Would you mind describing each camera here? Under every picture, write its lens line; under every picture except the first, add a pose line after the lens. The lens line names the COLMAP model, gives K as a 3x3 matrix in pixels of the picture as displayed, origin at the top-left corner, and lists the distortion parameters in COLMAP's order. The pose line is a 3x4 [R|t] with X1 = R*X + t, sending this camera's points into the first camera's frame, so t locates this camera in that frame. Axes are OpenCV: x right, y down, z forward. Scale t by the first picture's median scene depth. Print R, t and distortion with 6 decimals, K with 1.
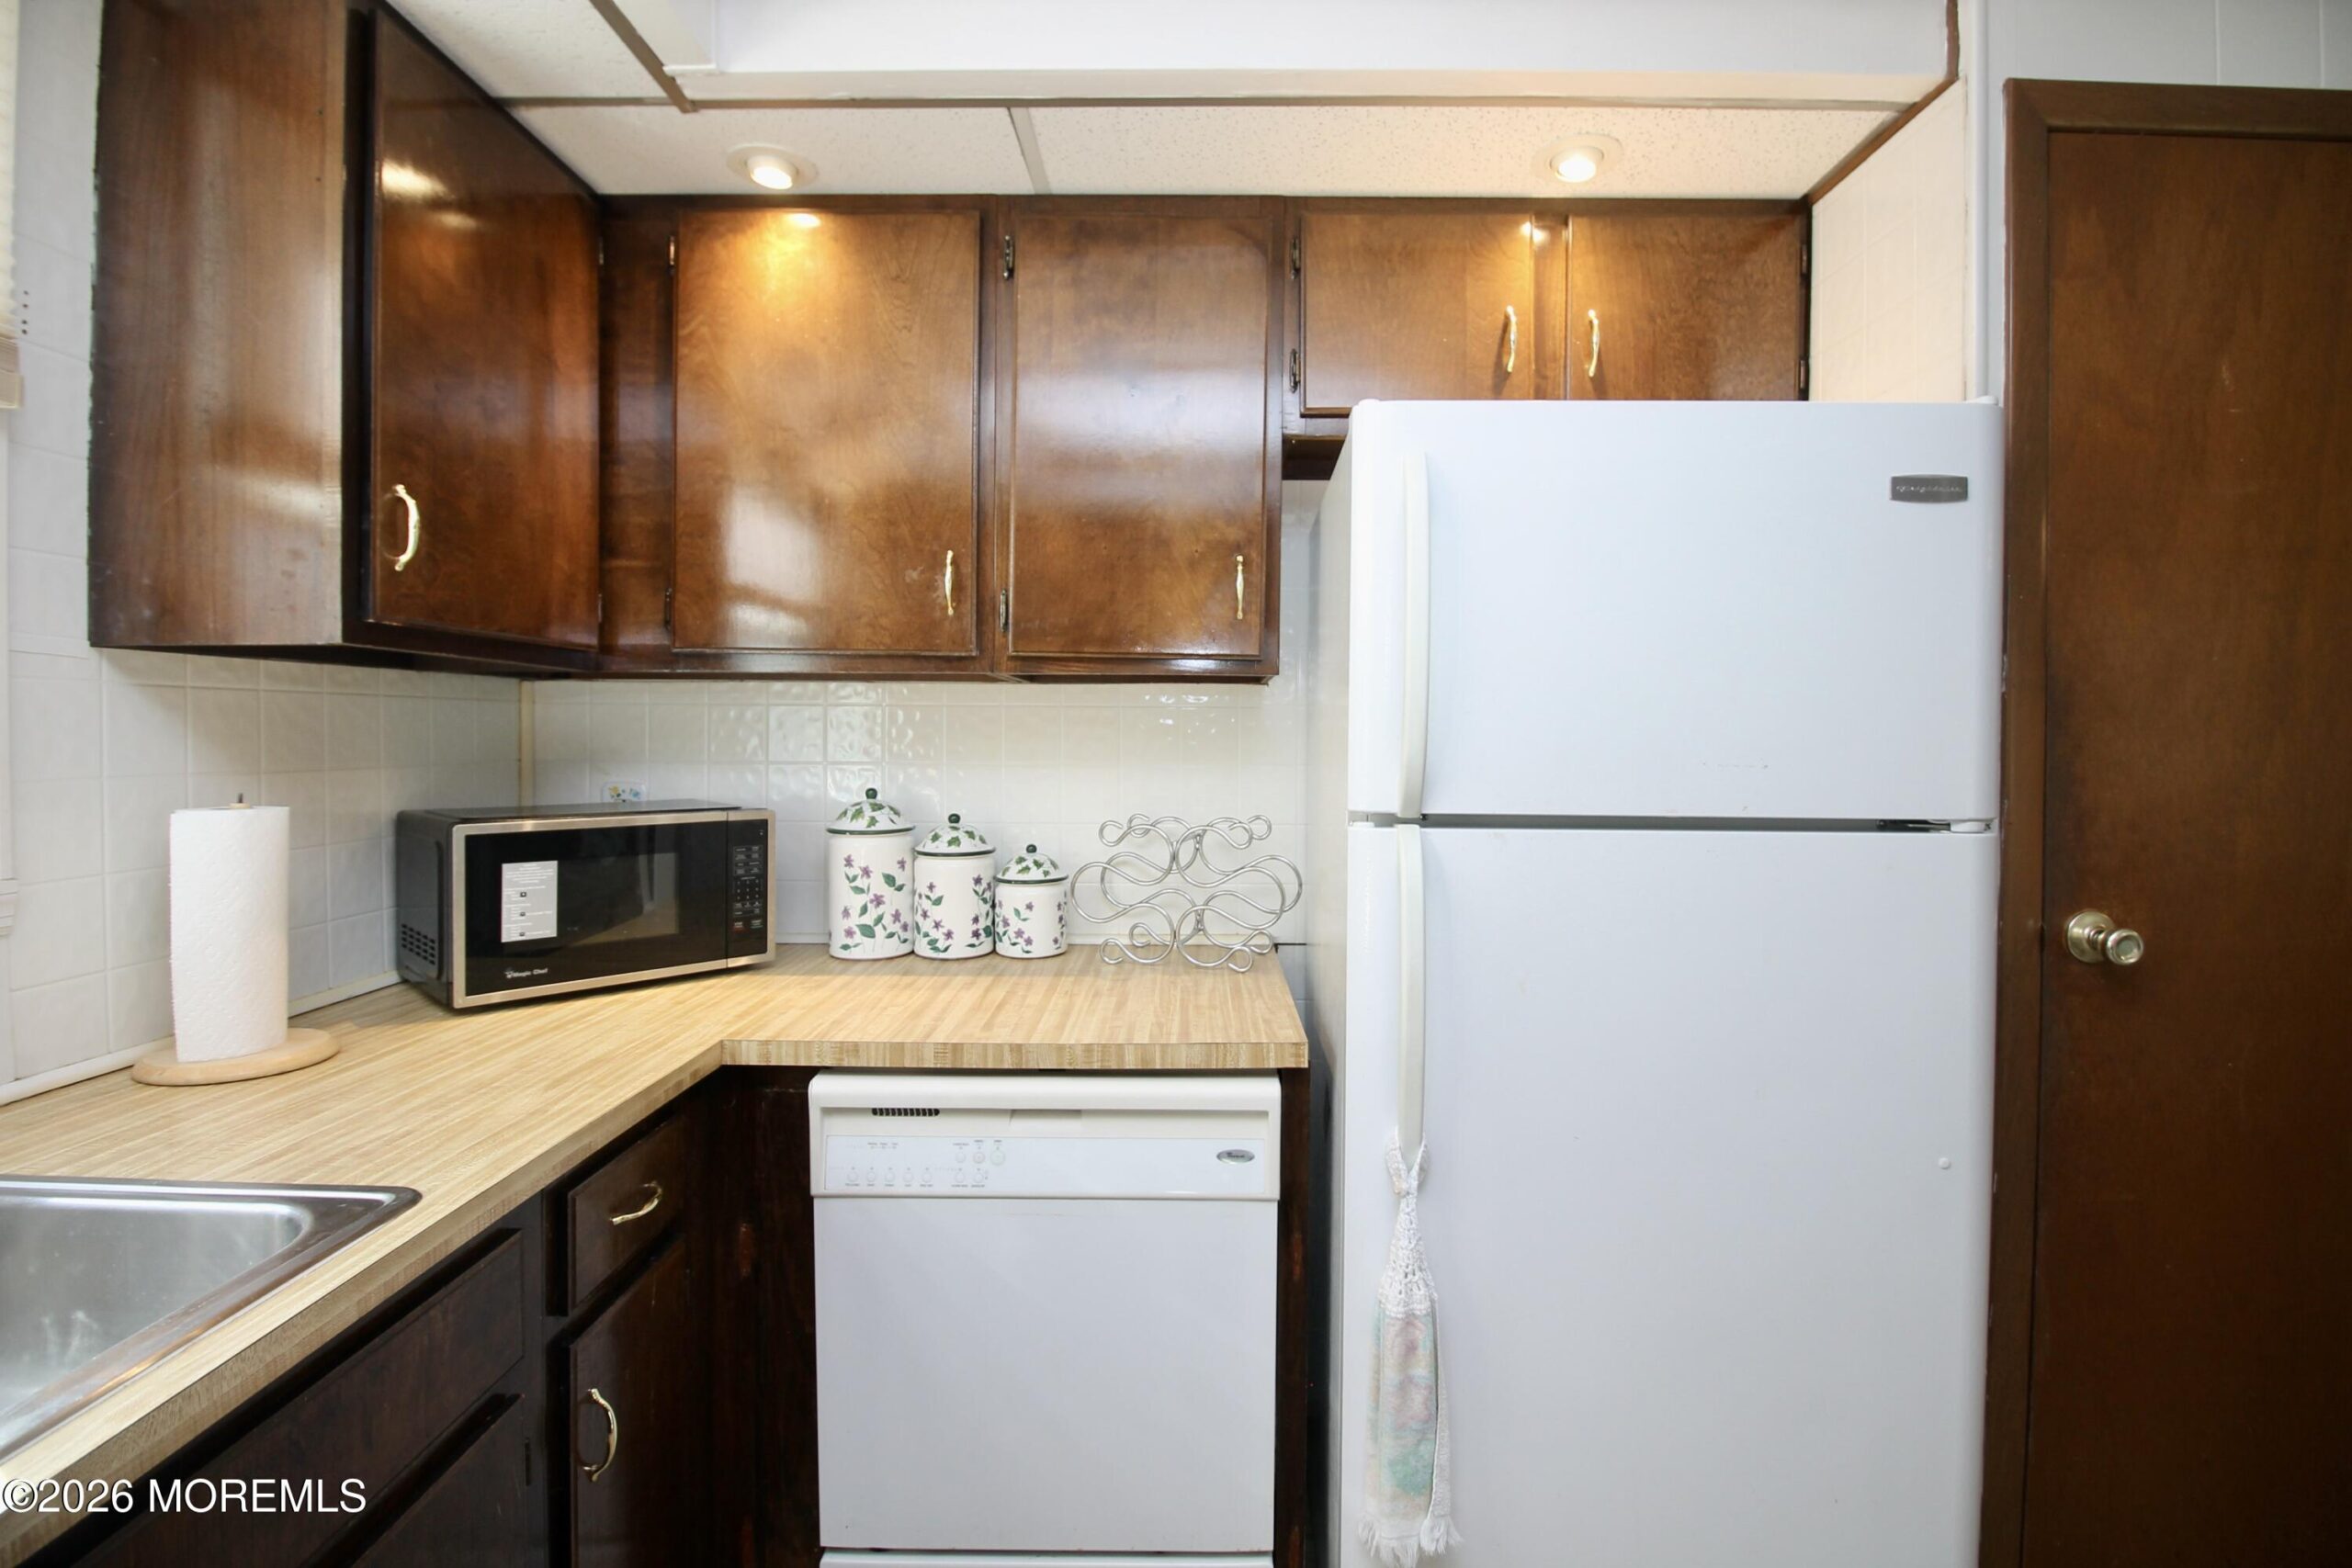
lens RADIAL K [[1101.5, 0, 1187.3], [0, 1101.5, 751.6], [0, 0, 1]] dist [-0.003152, -0.010970]
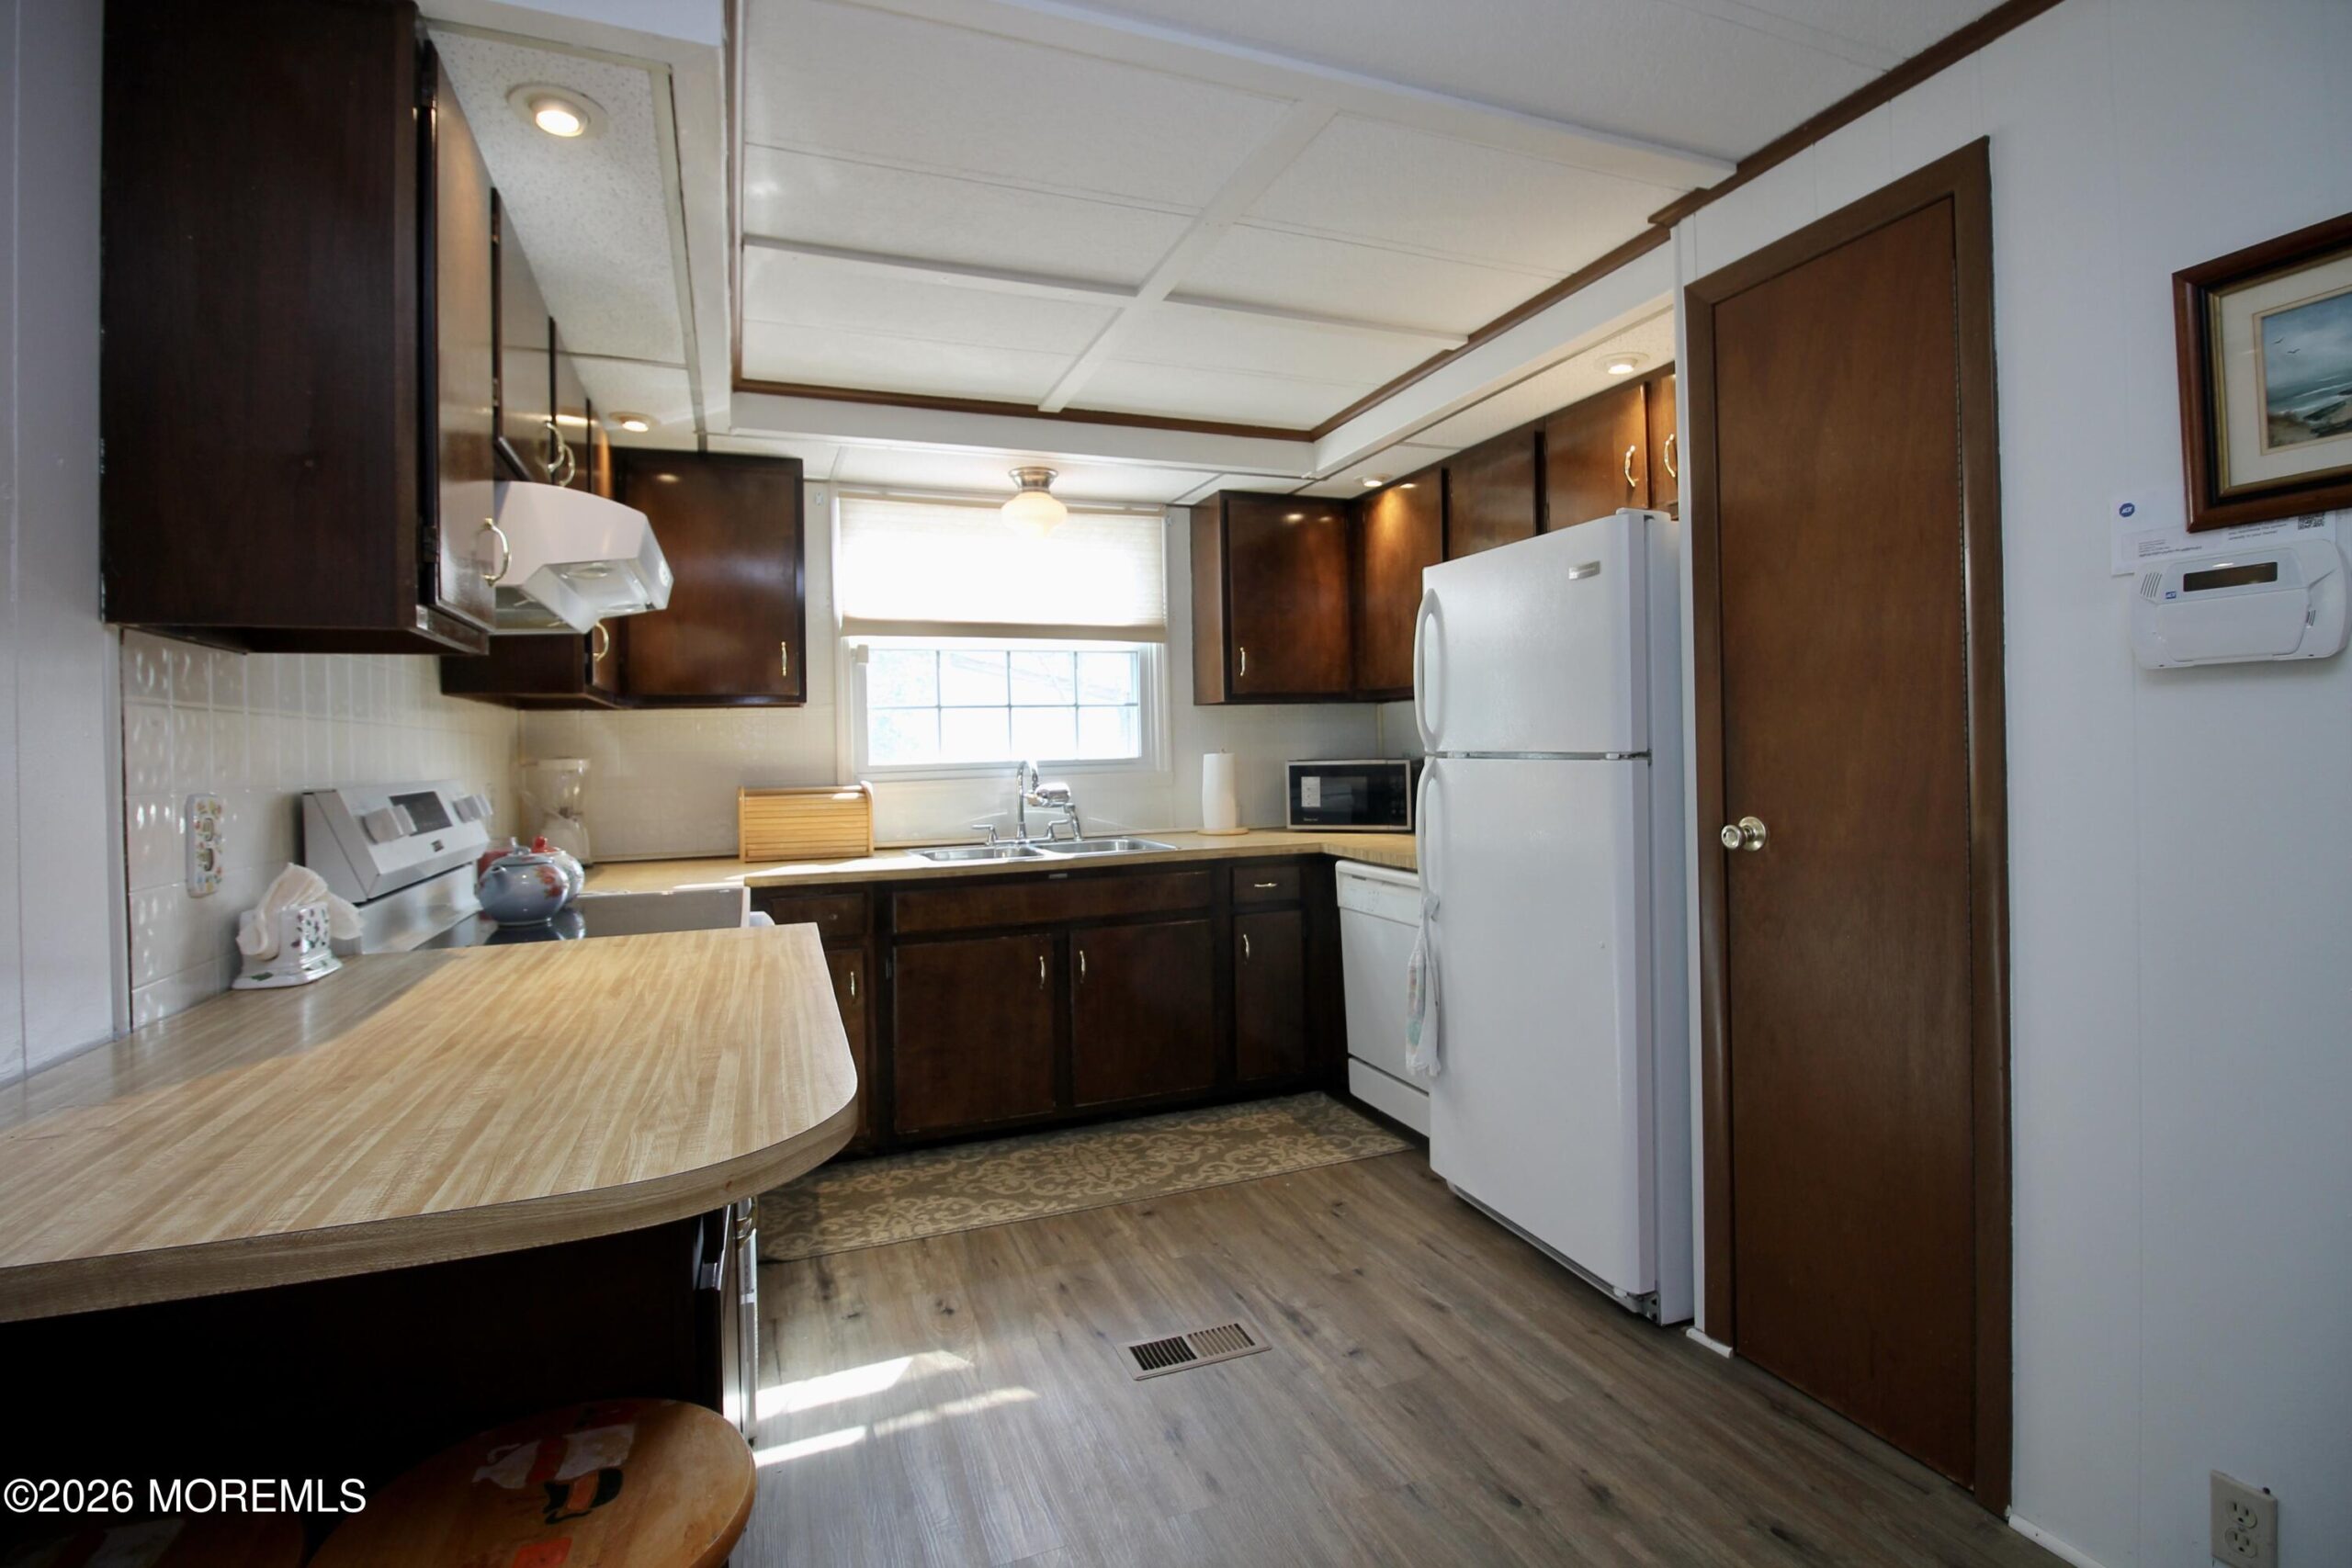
lens RADIAL K [[1101.5, 0, 1189.3], [0, 1101.5, 750.0], [0, 0, 1]] dist [-0.003152, -0.010970]
pose [[0.369712, -0.009589, -0.929097, 1.558565], [0.010462, 0.999926, -0.006157, 0.045531], [0.929087, -0.007444, 0.369786, -0.210576]]
